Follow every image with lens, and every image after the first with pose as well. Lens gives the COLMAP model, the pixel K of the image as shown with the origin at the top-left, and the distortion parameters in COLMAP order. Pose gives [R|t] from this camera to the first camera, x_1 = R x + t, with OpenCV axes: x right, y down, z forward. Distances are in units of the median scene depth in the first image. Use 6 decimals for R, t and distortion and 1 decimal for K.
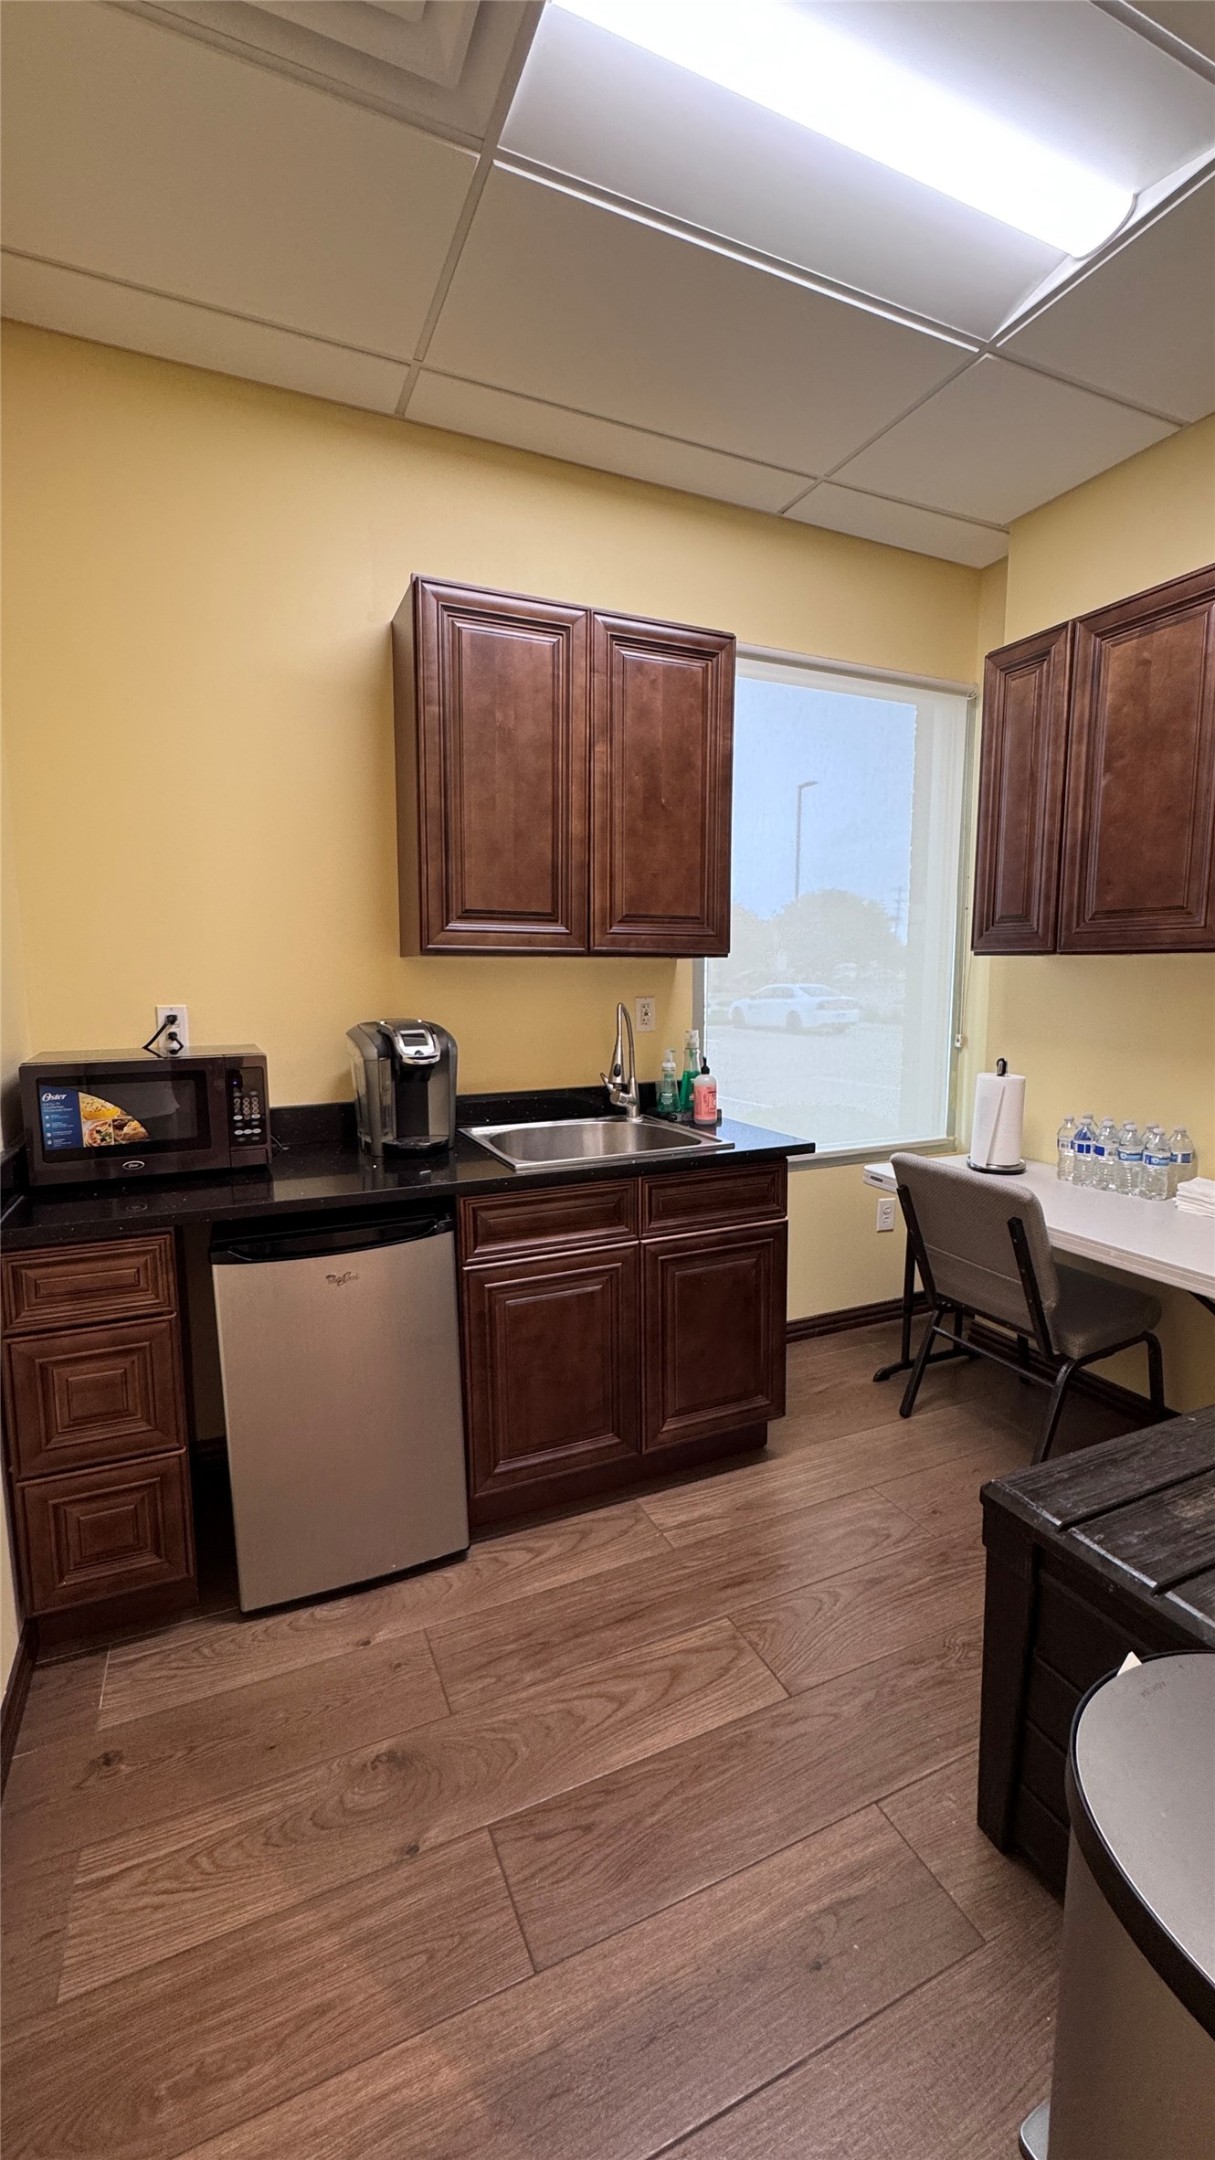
lens RADIAL K [[863.6, 0, 607.5], [0, 863.6, 1080.0], [0, 0, 1]] dist [-0.000351, 0.000126]
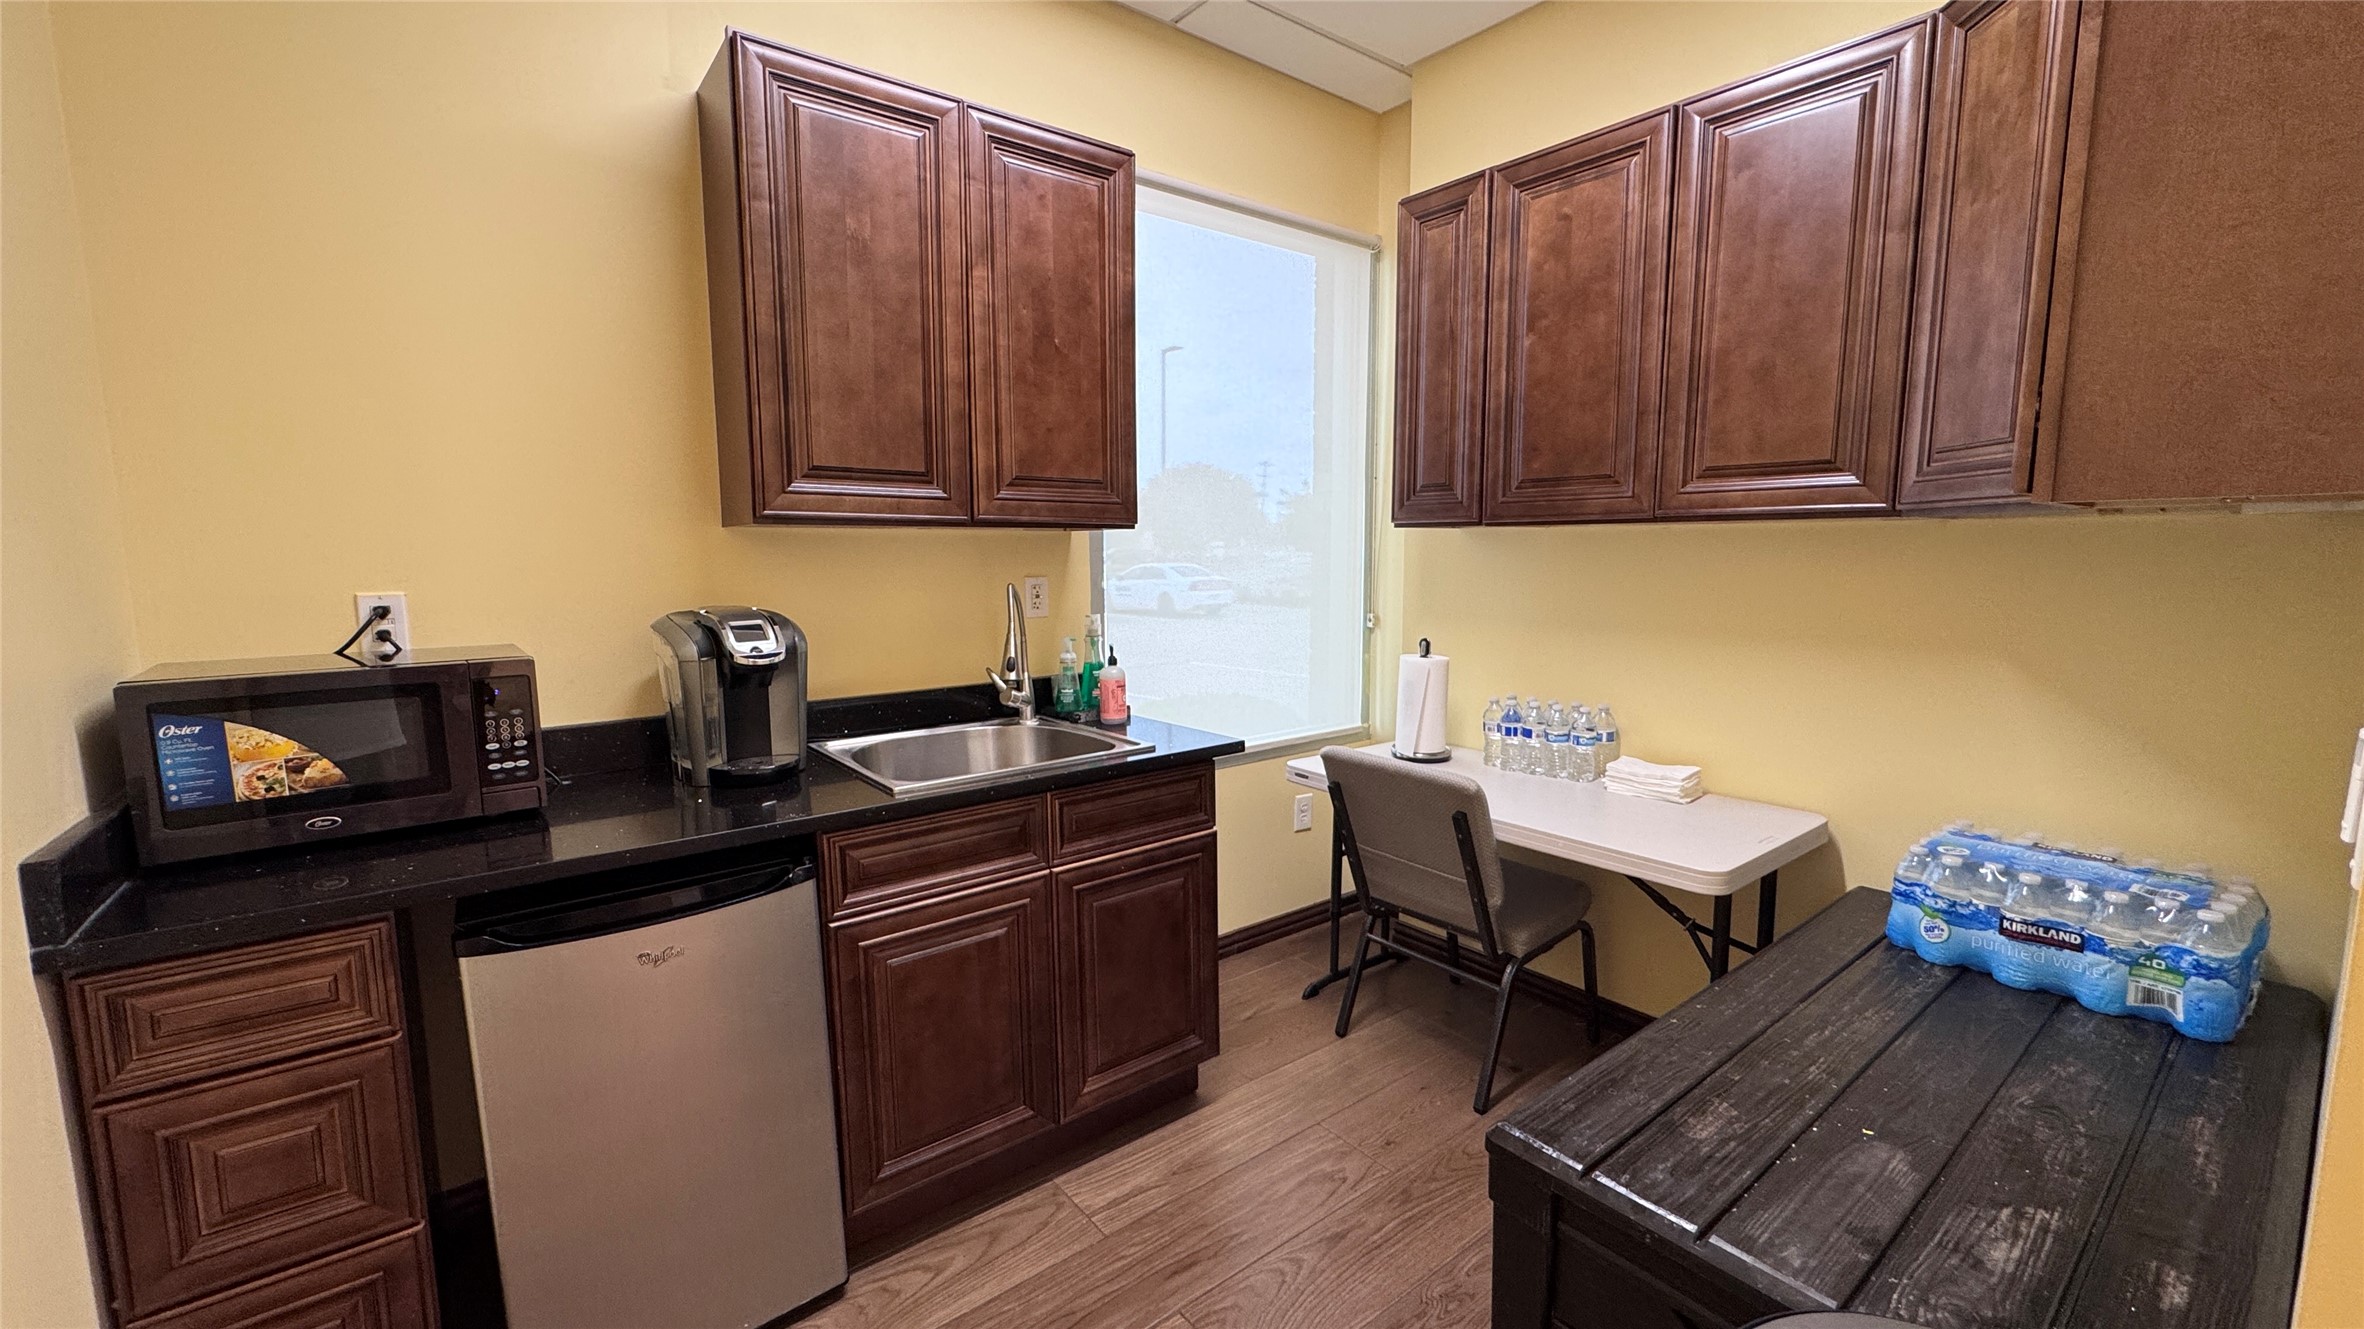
lens RADIAL K [[941.3, 0, 1179.0], [0, 941.3, 668.1], [0, 0, 1]] dist [-0.000111, 0.000259]
pose [[0.972804, -0.031801, 0.229436, -0.043360], [0.032067, 0.999482, 0.002569, -0.005000], [-0.229399, 0.004858, 0.973320, 0.091314]]
